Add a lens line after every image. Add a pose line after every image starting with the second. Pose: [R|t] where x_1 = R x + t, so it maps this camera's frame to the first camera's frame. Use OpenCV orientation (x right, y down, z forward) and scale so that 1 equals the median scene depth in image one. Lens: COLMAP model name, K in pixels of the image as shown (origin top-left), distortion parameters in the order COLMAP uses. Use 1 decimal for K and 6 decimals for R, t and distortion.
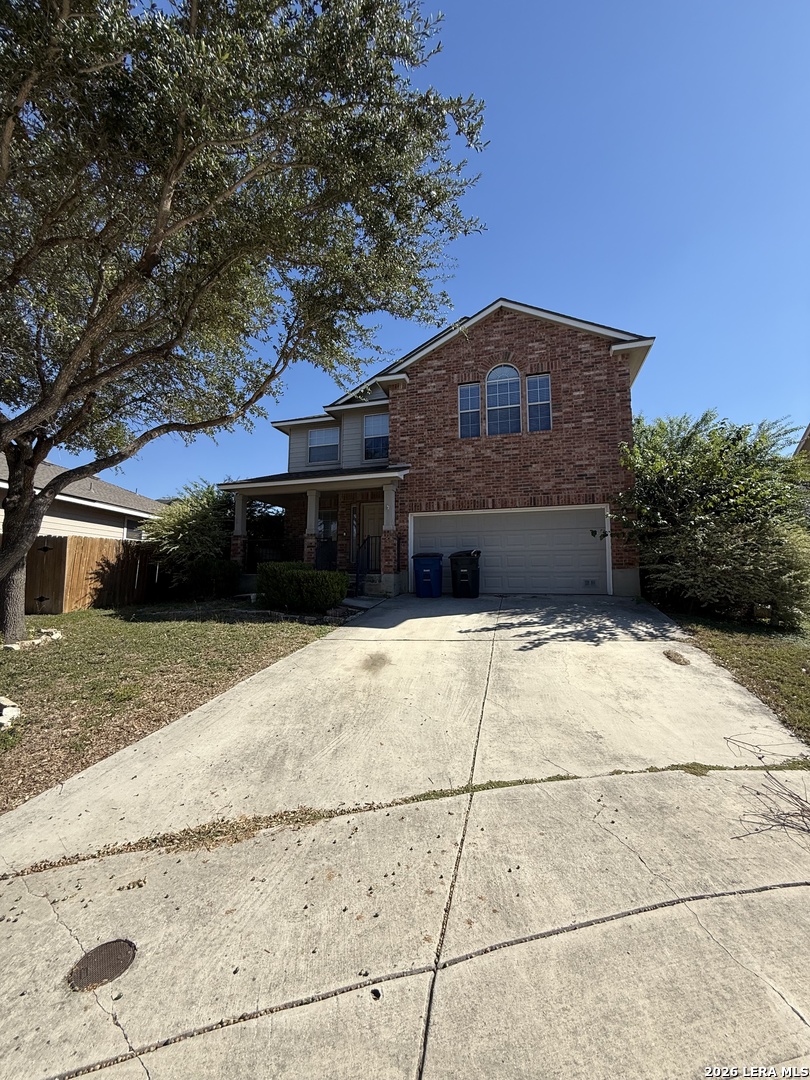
lens RADIAL K [[433.2, 0, 404.7], [0, 433.2, 540.3], [0, 0, 1]] dist [-0.000505, -0.000599]
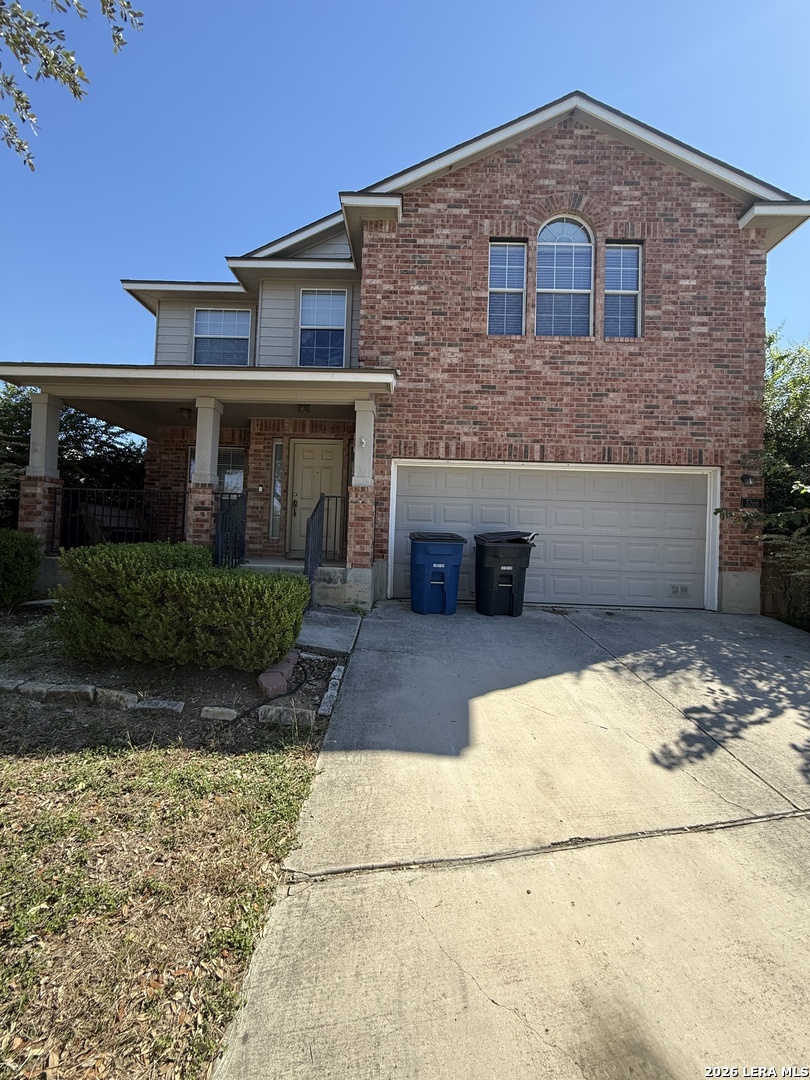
lens RADIAL K [[433.2, 0, 406.6], [0, 433.2, 540.2], [0, 0, 1]] dist [-0.000505, -0.000599]
pose [[0.962937, 0.035870, 0.267331, -0.125329], [-0.056064, 0.996089, 0.068292, 0.003501], [-0.263836, -0.080748, 0.961182, 0.463331]]
